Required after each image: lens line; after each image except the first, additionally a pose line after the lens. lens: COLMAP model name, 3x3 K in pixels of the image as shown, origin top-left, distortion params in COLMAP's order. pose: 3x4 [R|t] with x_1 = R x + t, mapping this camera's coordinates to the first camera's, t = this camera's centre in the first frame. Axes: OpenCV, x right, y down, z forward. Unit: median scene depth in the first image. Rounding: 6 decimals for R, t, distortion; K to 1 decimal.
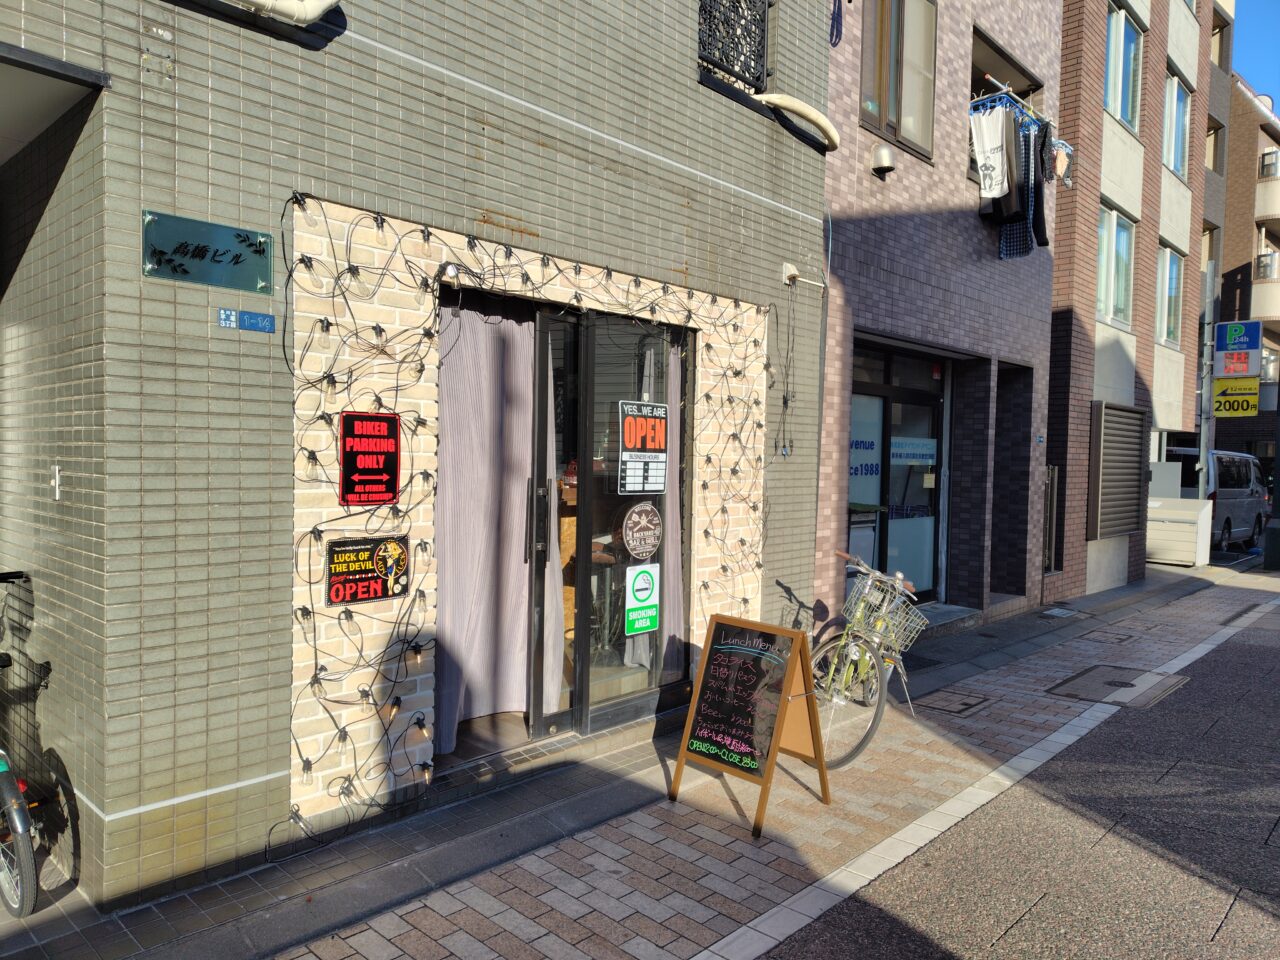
lens RADIAL K [[879.7, 0, 640.3], [0, 879.7, 482.0], [0, 0, 1]] dist [0.015862, -0.003697]
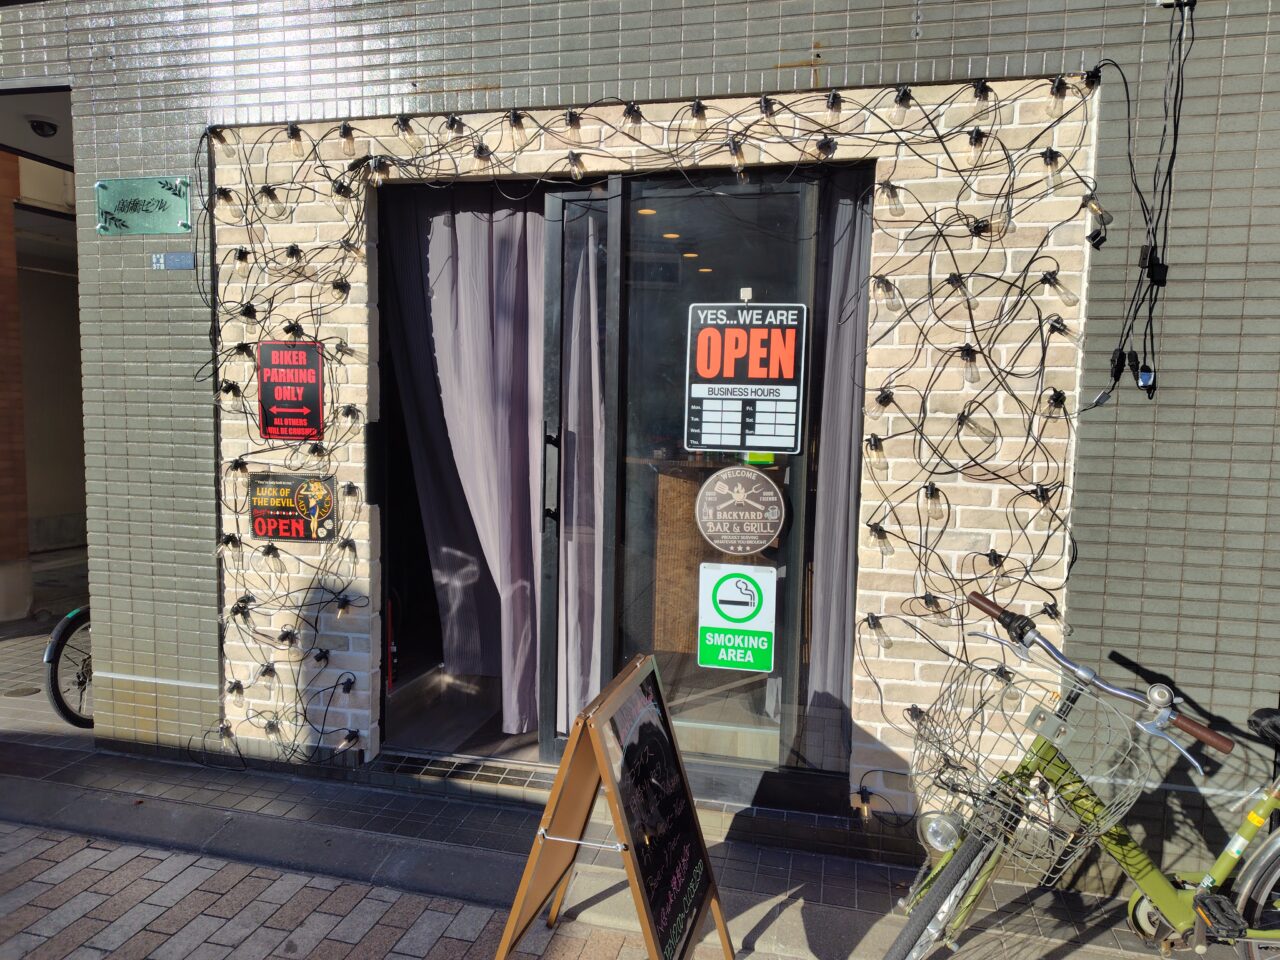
lens RADIAL K [[879.7, 0, 639.6], [0, 879.7, 482.6], [0, 0, 1]] dist [0.015862, -0.003697]
pose [[0.485584, 0.065662, -0.871721, 0.680094], [-0.039115, 0.997808, 0.053370, 0.006771], [0.873315, 0.008182, 0.487088, 0.835293]]
